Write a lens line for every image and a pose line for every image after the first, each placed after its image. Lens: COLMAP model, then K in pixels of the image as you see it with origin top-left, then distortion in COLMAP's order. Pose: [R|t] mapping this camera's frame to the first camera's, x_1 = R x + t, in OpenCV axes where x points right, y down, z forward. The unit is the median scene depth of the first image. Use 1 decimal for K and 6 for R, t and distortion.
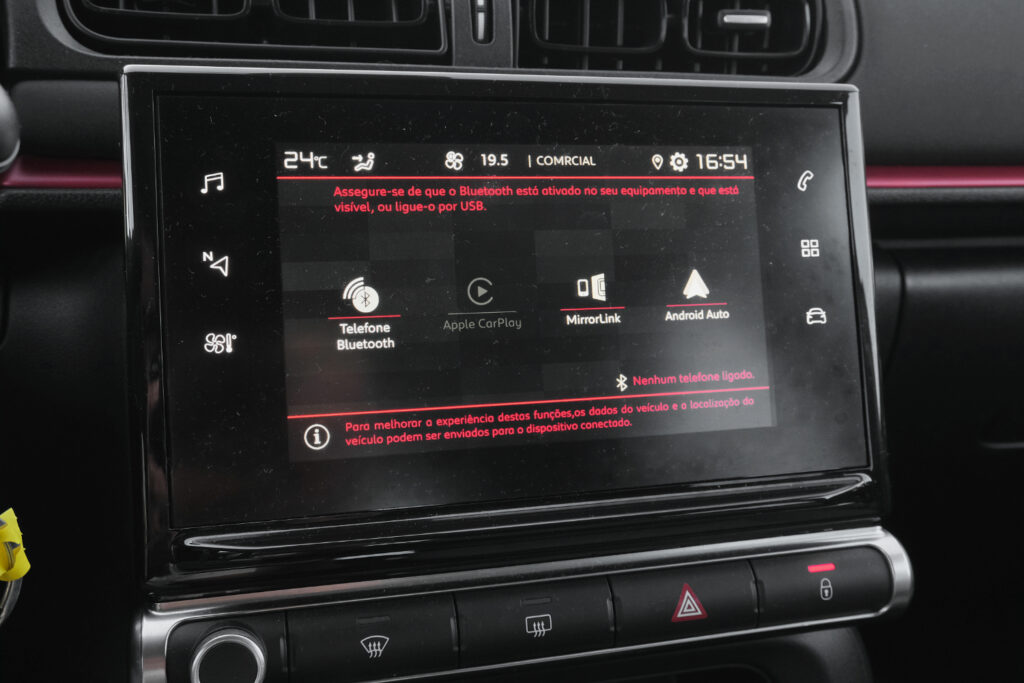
lens RADIAL K [[1011.9, 0, 512.0], [0, 1011.9, 341.5], [0, 0, 1]] dist [-0.009016, -0.002307]
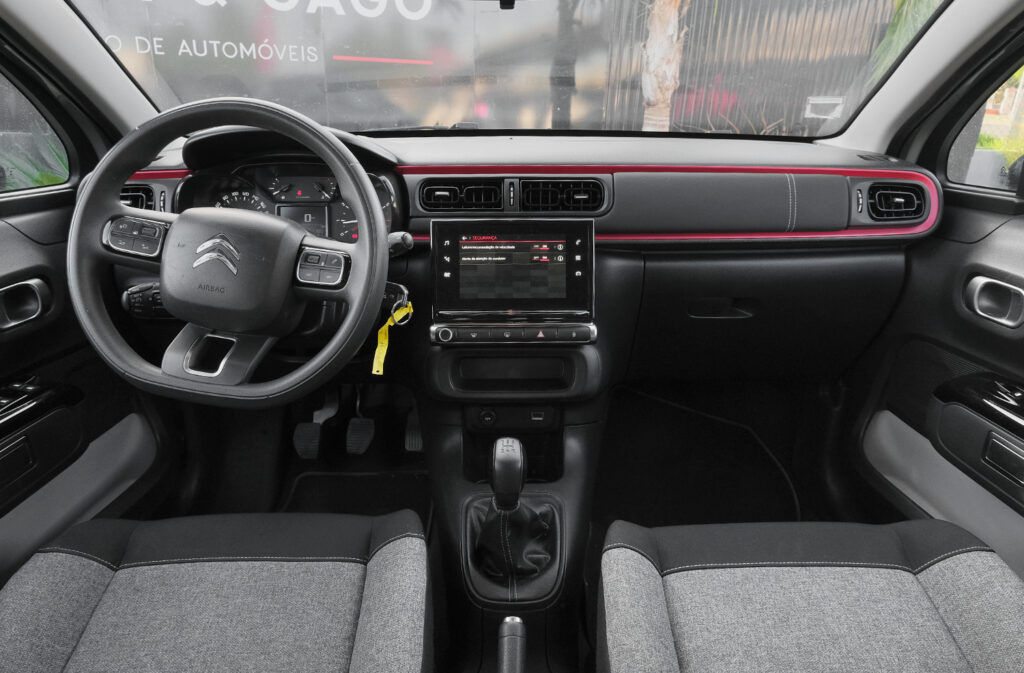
lens RADIAL K [[654.2, 0, 512.0], [0, 654.2, 336.5], [0, 0, 1]] dist [-0.006191, -0.000847]
pose [[0.963368, 0.061742, -0.260979, 0.818333], [-0.038490, 0.994895, 0.093292, -0.007630], [0.265407, -0.079829, 0.960826, -1.903376]]
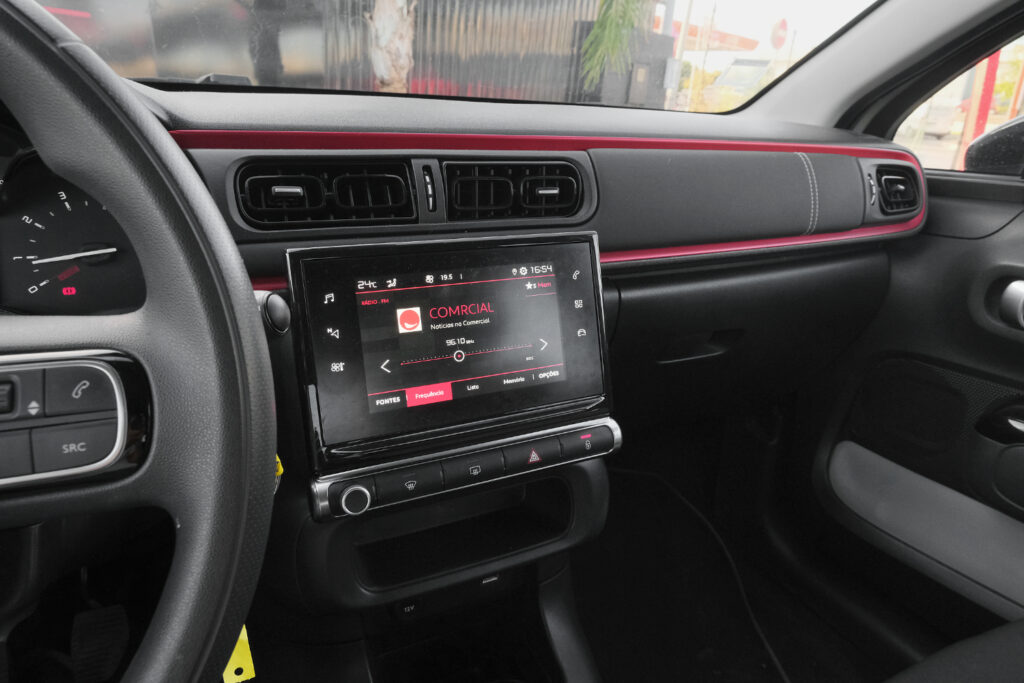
lens RADIAL K [[641.2, 0, 512.0], [0, 641.2, 341.5], [0, 0, 1]] dist [-0.001456, -0.000221]
pose [[0.982822, -0.054218, 0.176412, -0.134993], [0.034021, 0.992718, 0.115558, -0.194314], [-0.181393, -0.107571, 0.977510, -0.473938]]
